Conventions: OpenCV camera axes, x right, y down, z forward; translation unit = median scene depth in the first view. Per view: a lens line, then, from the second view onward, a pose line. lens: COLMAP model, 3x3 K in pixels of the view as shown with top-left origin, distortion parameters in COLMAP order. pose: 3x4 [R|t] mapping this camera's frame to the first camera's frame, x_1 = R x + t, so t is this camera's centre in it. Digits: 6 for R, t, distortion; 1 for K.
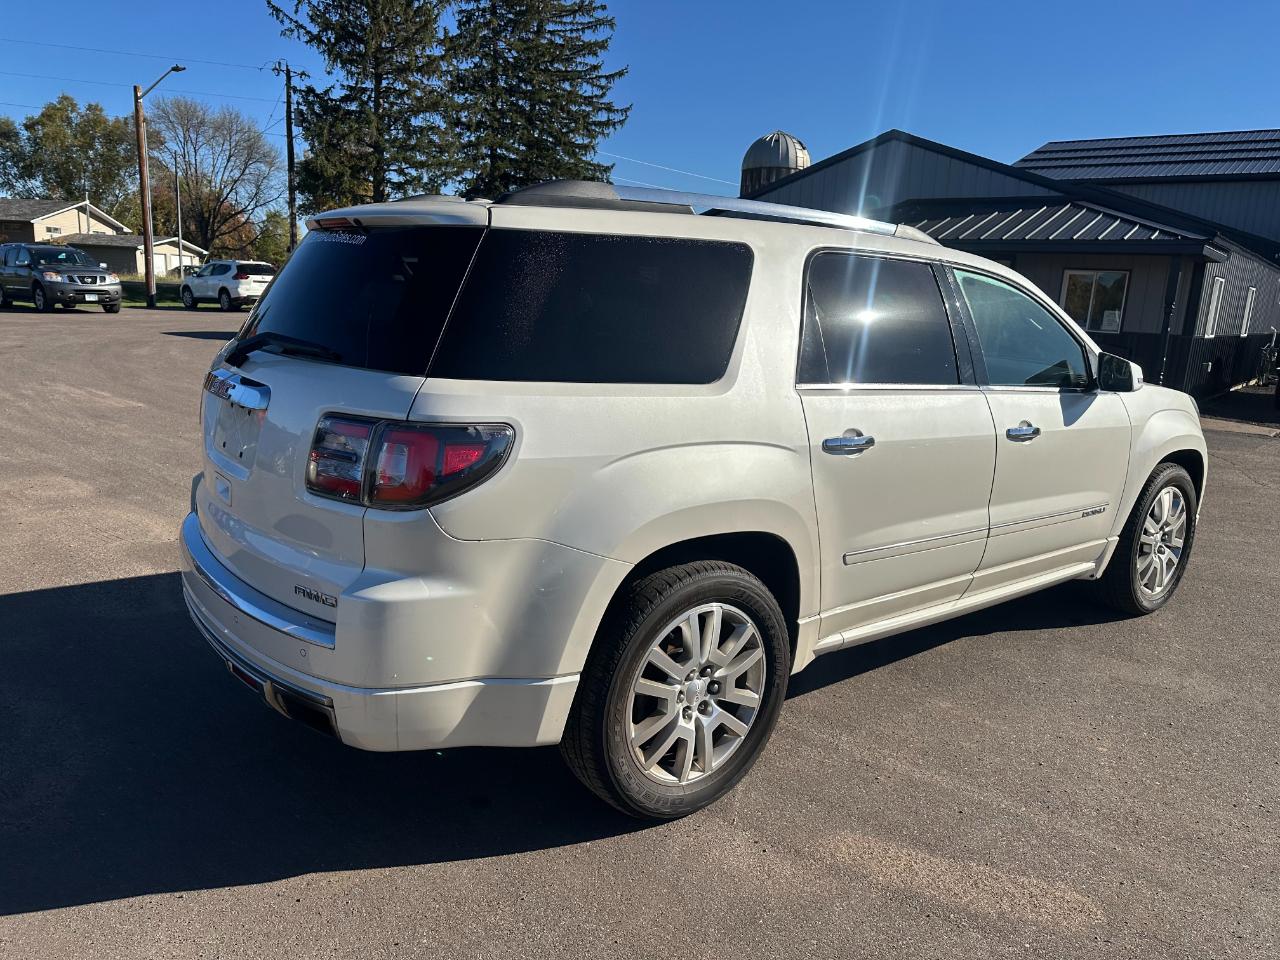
lens RADIAL K [[904.7, 0, 640.0], [0, 904.7, 480.0], [0, 0, 1]] dist [0.026712, -0.024932]
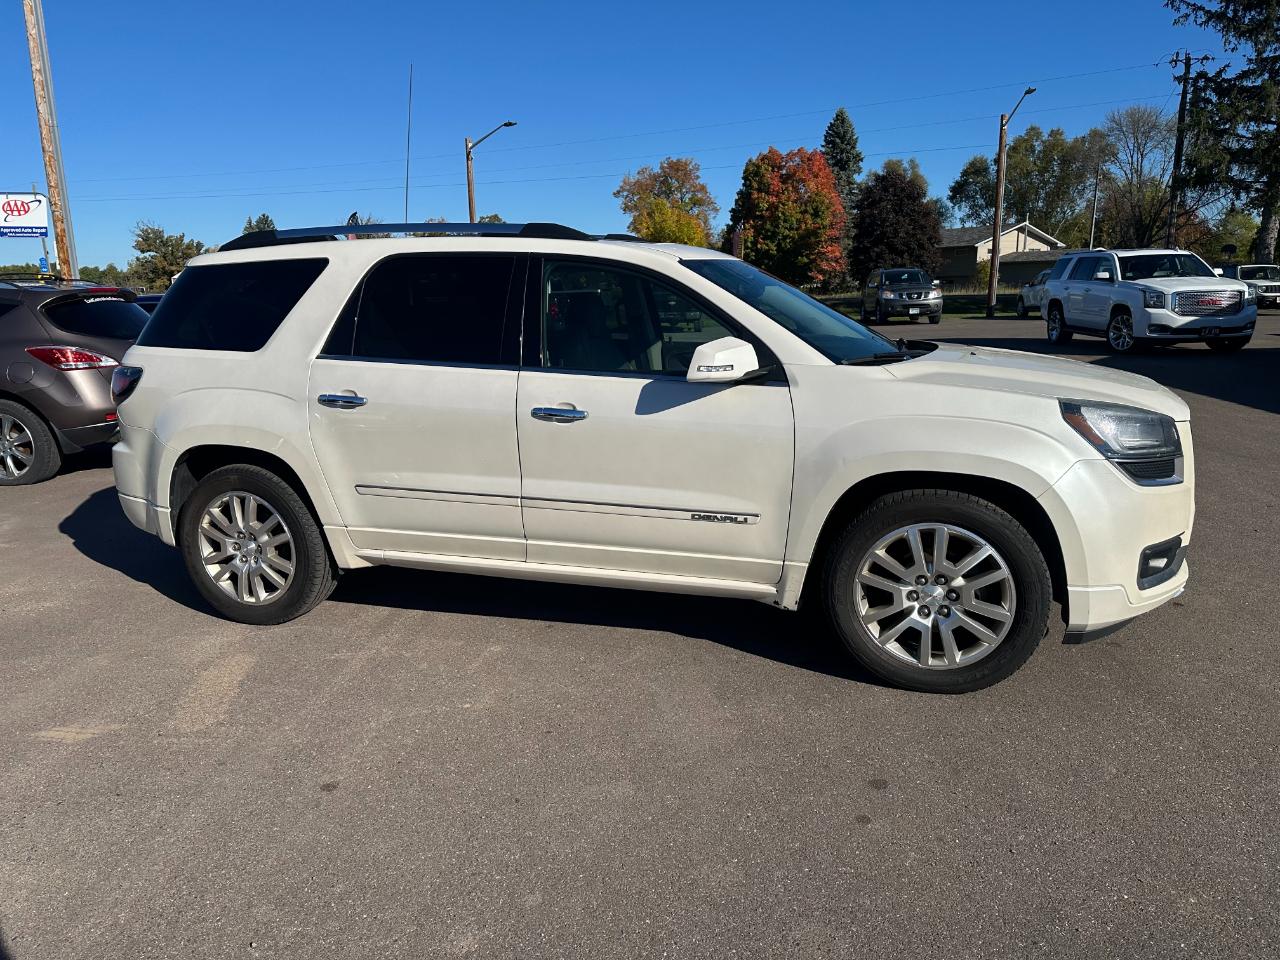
lens RADIAL K [[895.9, 0, 638.8], [0, 895.9, 483.6], [0, 0, 1]] dist [0.070519, -0.077729]
pose [[0.560268, 0.124124, -0.818959, 0.176711], [-0.129818, 0.989648, 0.061183, -0.006287], [0.818075, 0.072036, 0.570582, 0.066300]]
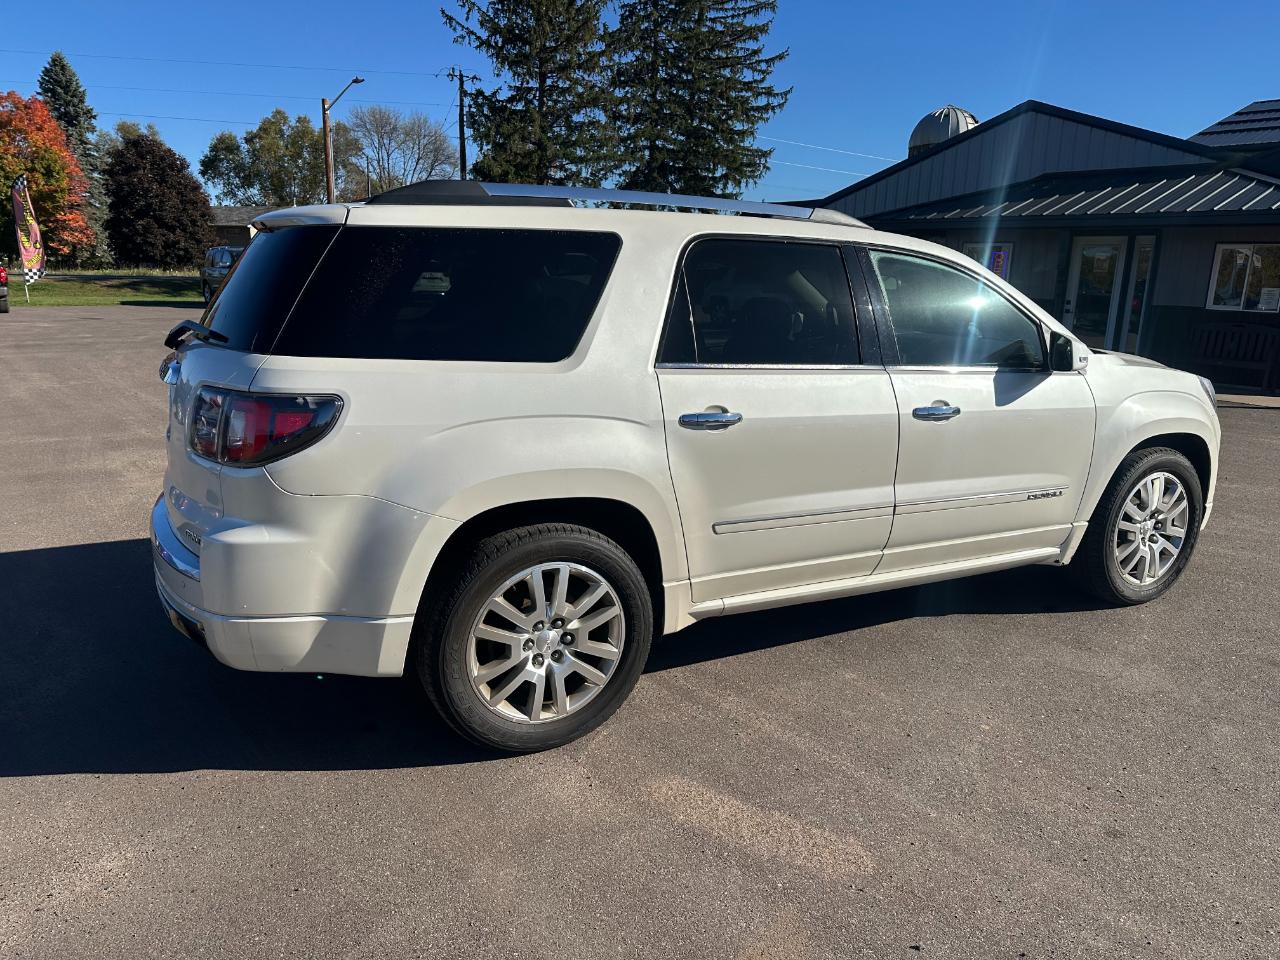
lens RADIAL K [[904.7, 0, 640.0], [0, 904.7, 480.0], [0, 0, 1]] dist [0.026712, -0.024932]
pose [[0.982193, 0.020362, -0.186766, 0.038399], [-0.017980, 0.999734, 0.014442, 0.001920], [0.187010, -0.010827, 0.982298, -0.006509]]
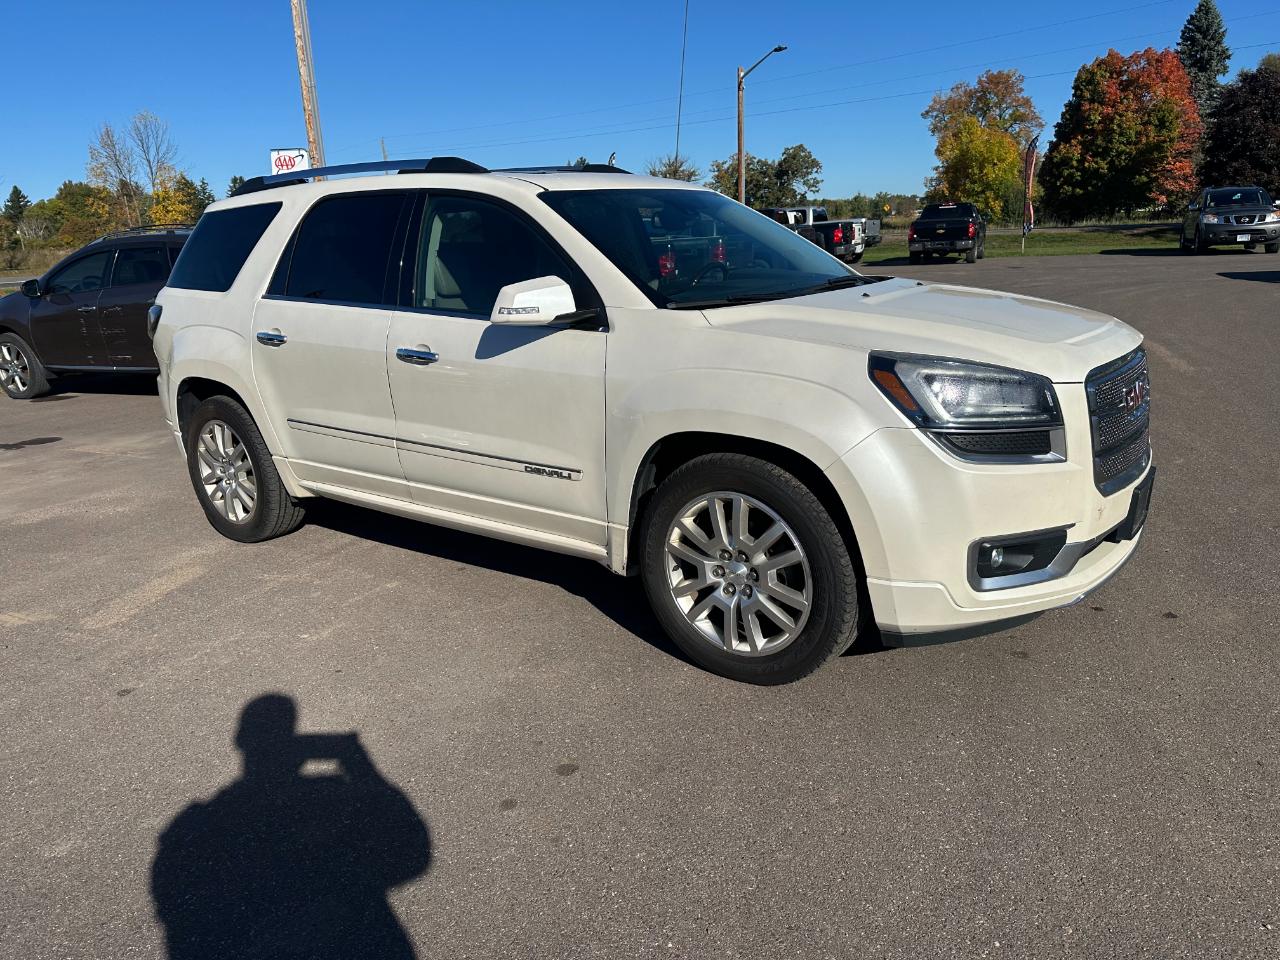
lens RADIAL K [[902.8, 0, 646.2], [0, 902.8, 482.3], [0, 0, 1]] dist [0.039283, -0.040064]
pose [[0.271375, 0.205449, -0.940291, 0.197928], [-0.148040, 0.974236, 0.170140, -0.016644], [0.951020, 0.093029, 0.294798, 0.128062]]
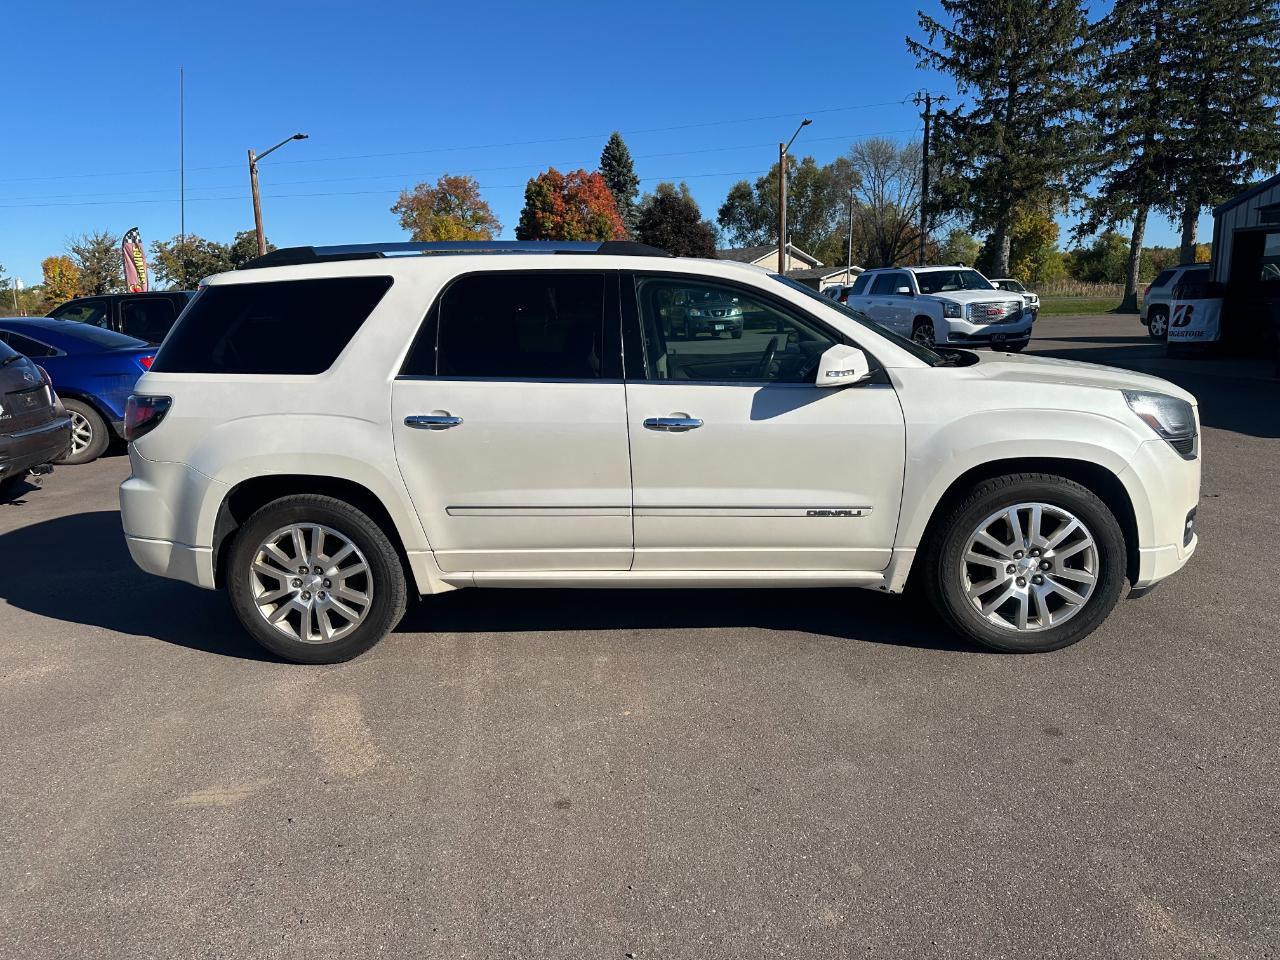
lens RADIAL K [[887.9, 0, 641.9], [0, 887.9, 478.2], [0, 0, 1]] dist [0.162353, -0.304248]
pose [[0.743287, 0.065387, -0.665769, 0.147586], [-0.076348, 0.997001, 0.012680, 0.000365], [0.664602, 0.041405, 0.746050, 0.025051]]
